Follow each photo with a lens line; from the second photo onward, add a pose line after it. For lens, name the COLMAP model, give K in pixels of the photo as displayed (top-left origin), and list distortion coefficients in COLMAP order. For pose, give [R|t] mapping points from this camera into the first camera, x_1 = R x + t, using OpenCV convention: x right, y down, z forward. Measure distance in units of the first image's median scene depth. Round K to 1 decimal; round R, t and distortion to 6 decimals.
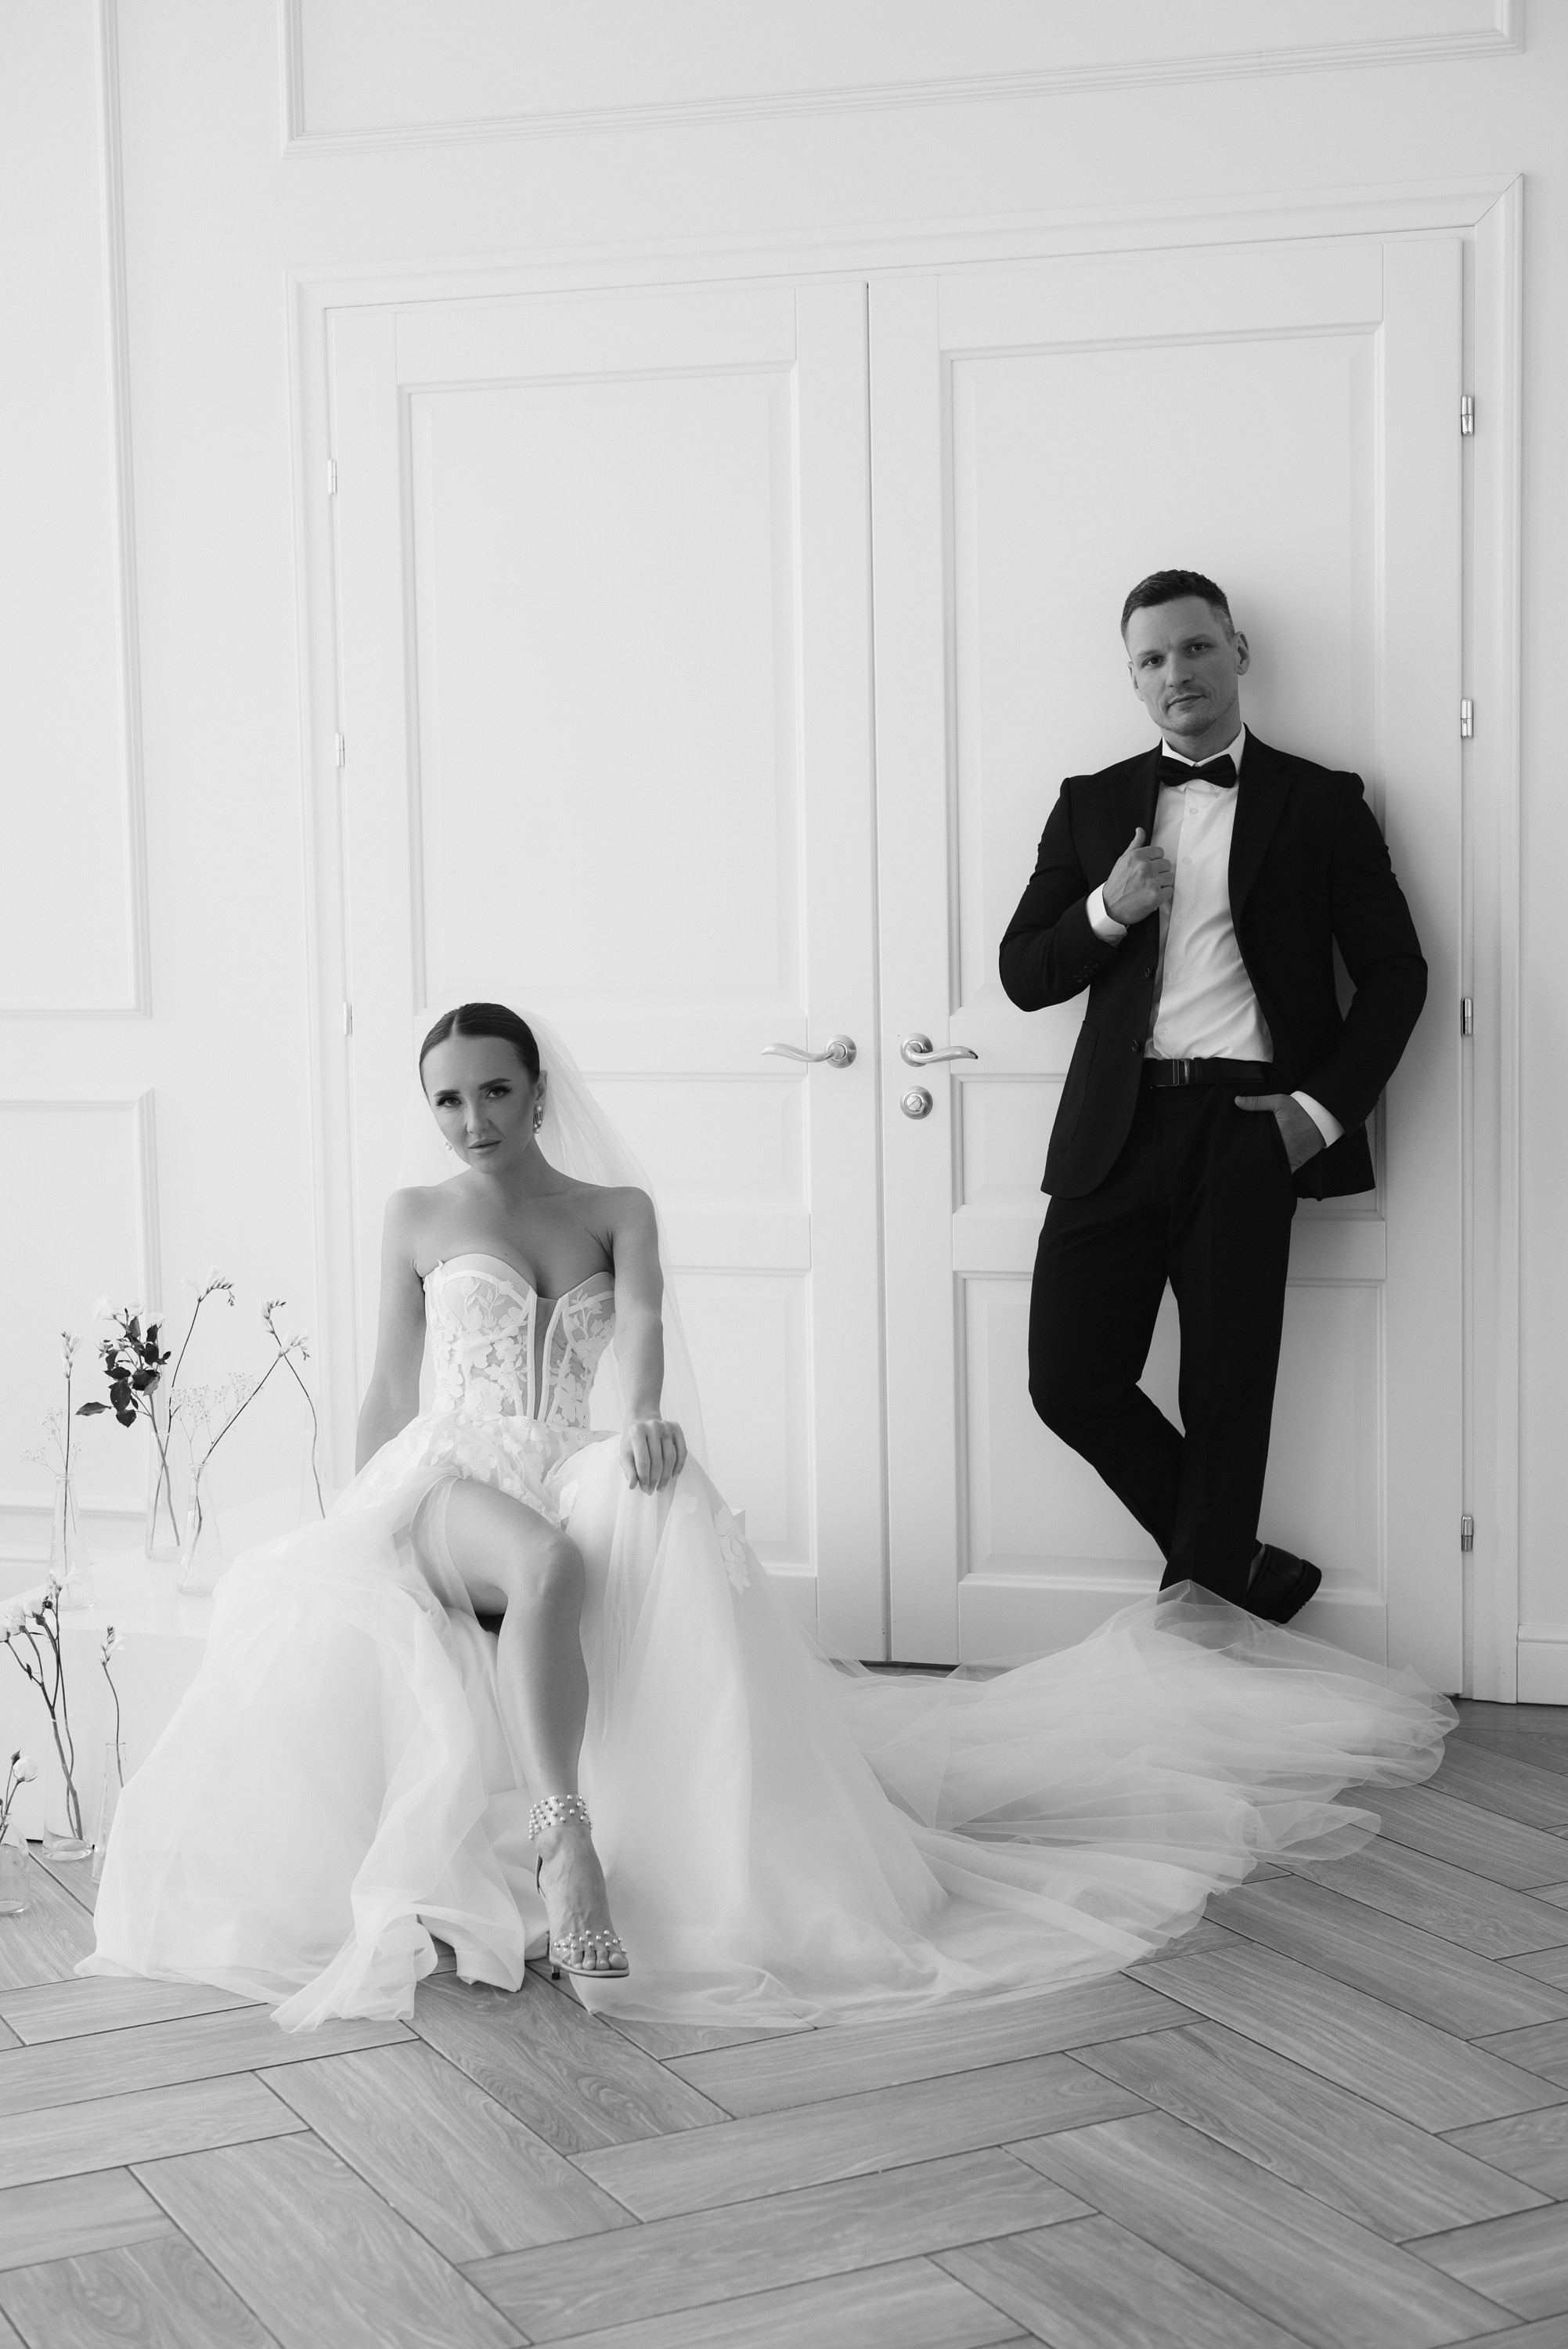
lens RADIAL K [[3342.0, 0, 784.0], [0, 3342.0, 1174.5], [0, 0, 1]] dist [0.015749, -0.025637]
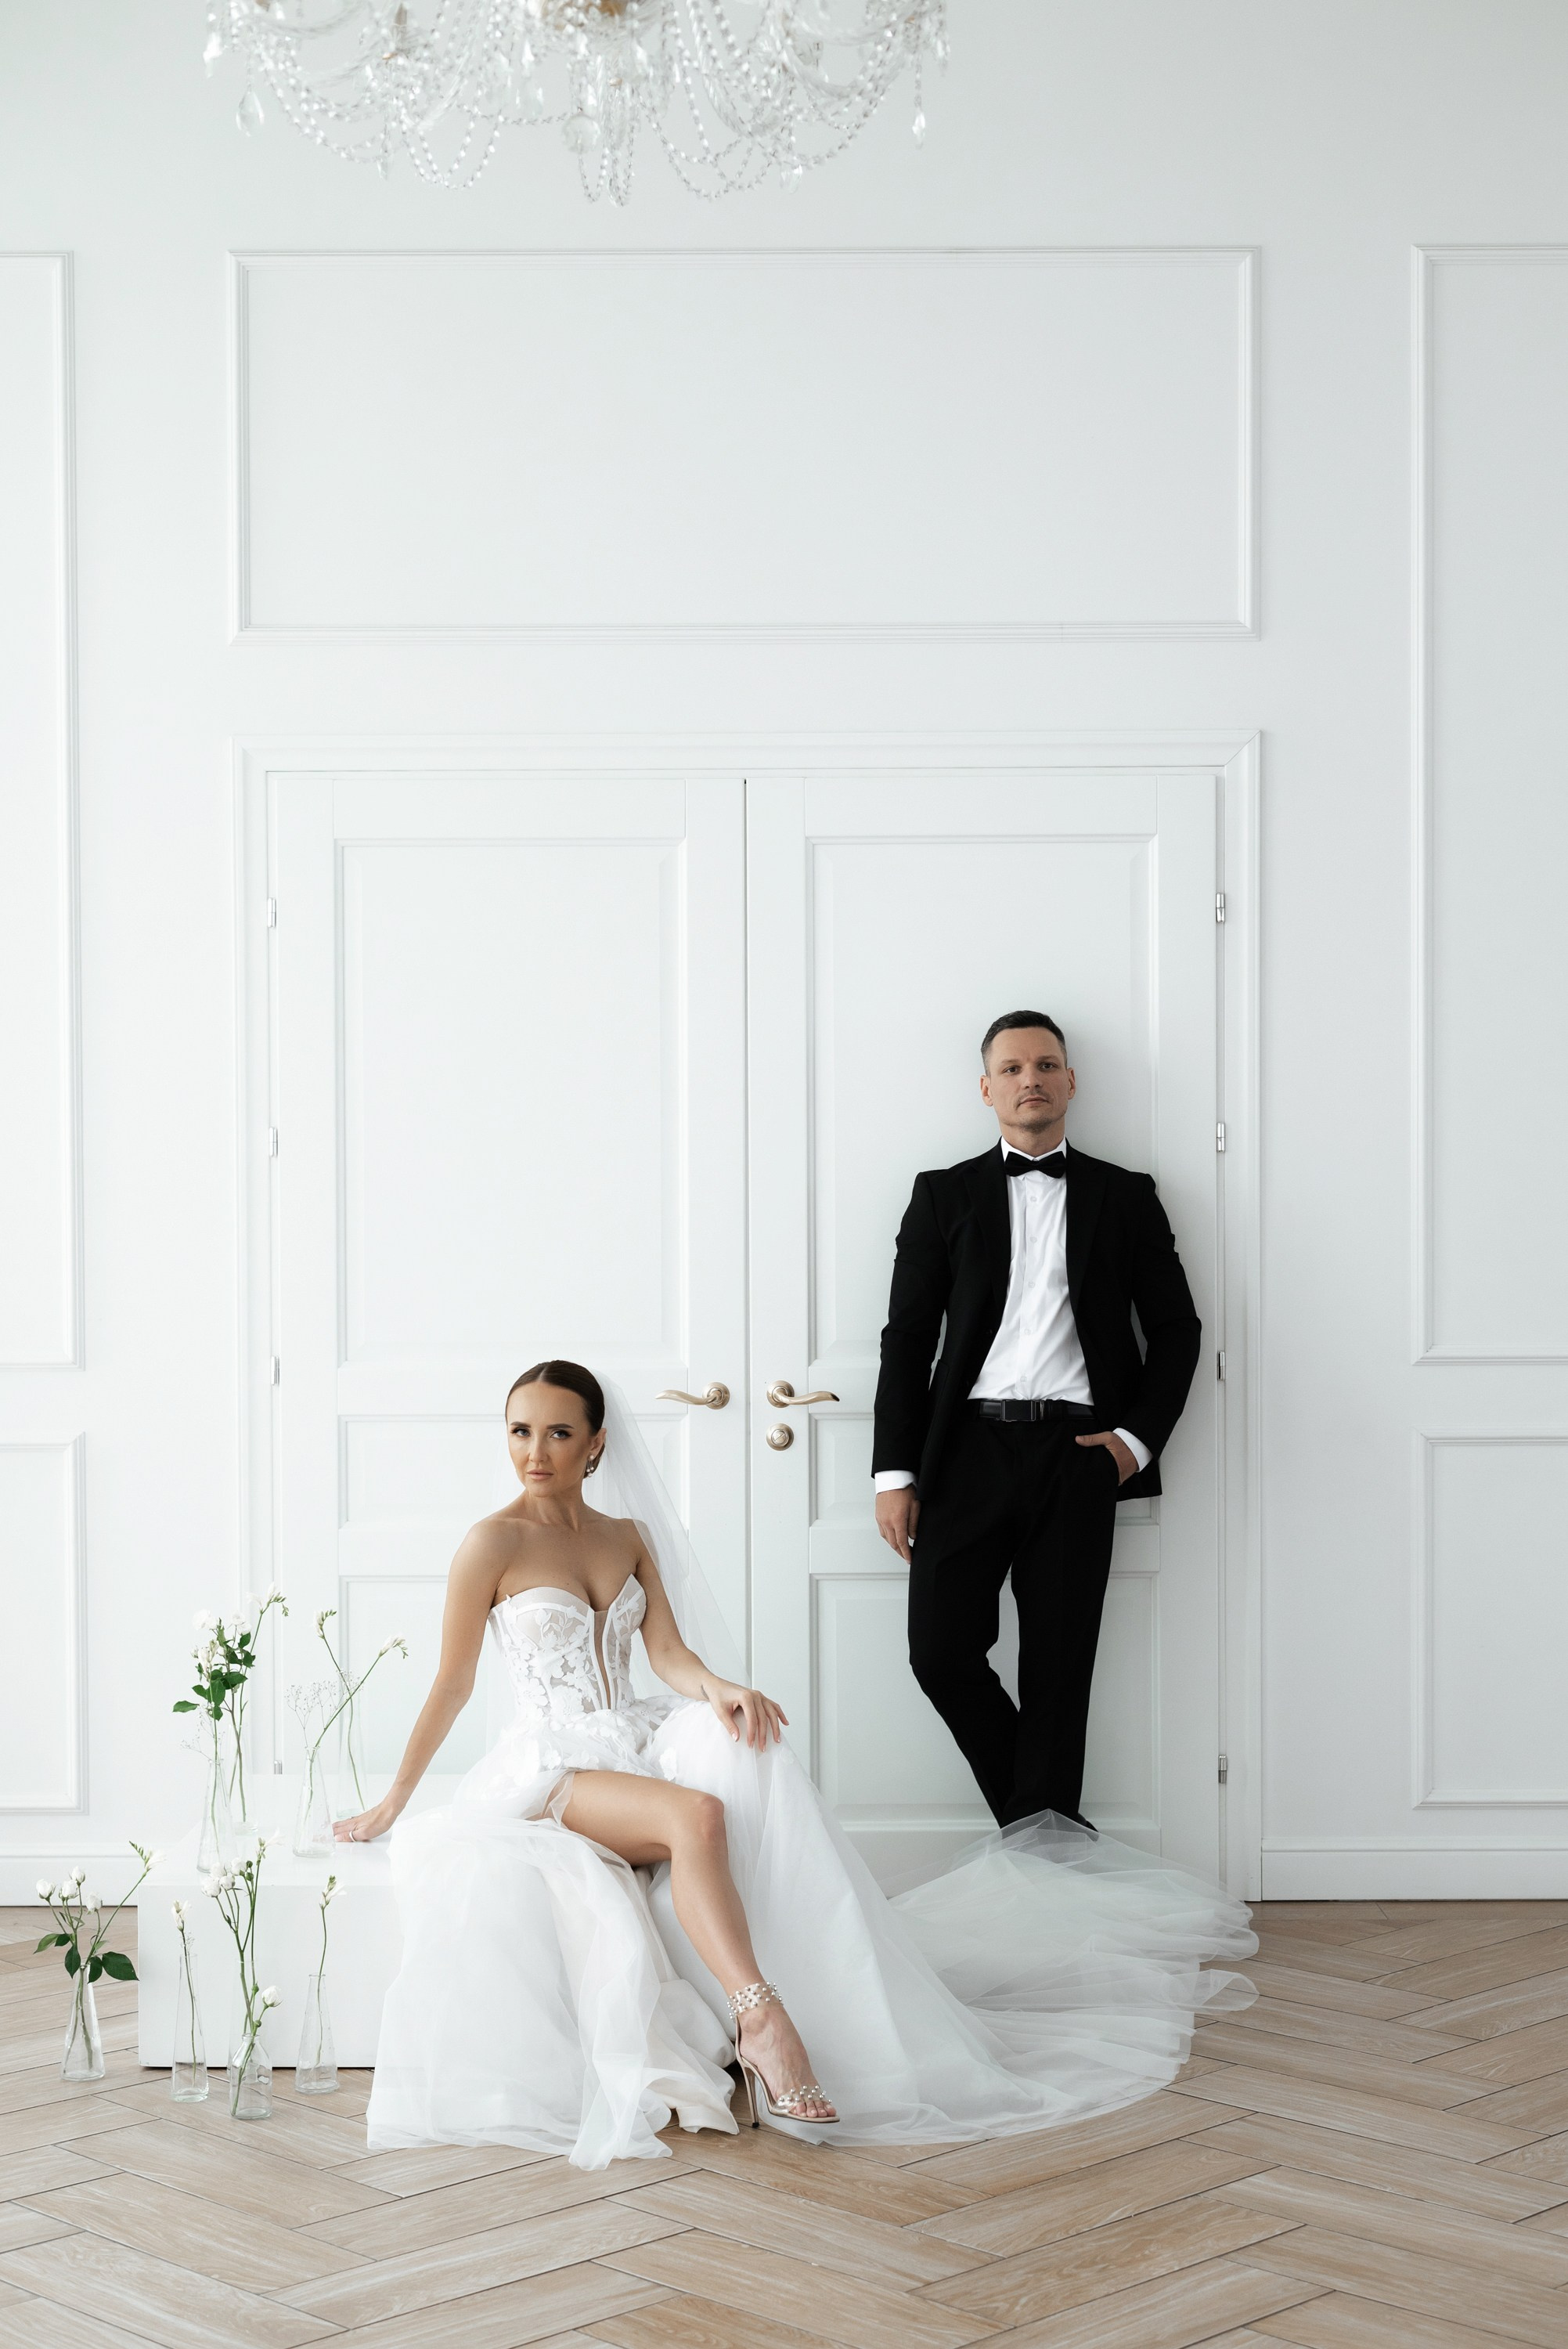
lens RADIAL K [[3478.7, 0, 790.0], [0, 3478.7, 1255.4], [0, 0, 1]] dist [-0.001757, 0.013567]
pose [[0.955612, 0.002622, 0.294617, -0.438892], [0.017438, 0.997704, -0.065441, -0.005714], [-0.294112, 0.067674, 0.953372, -0.295144]]
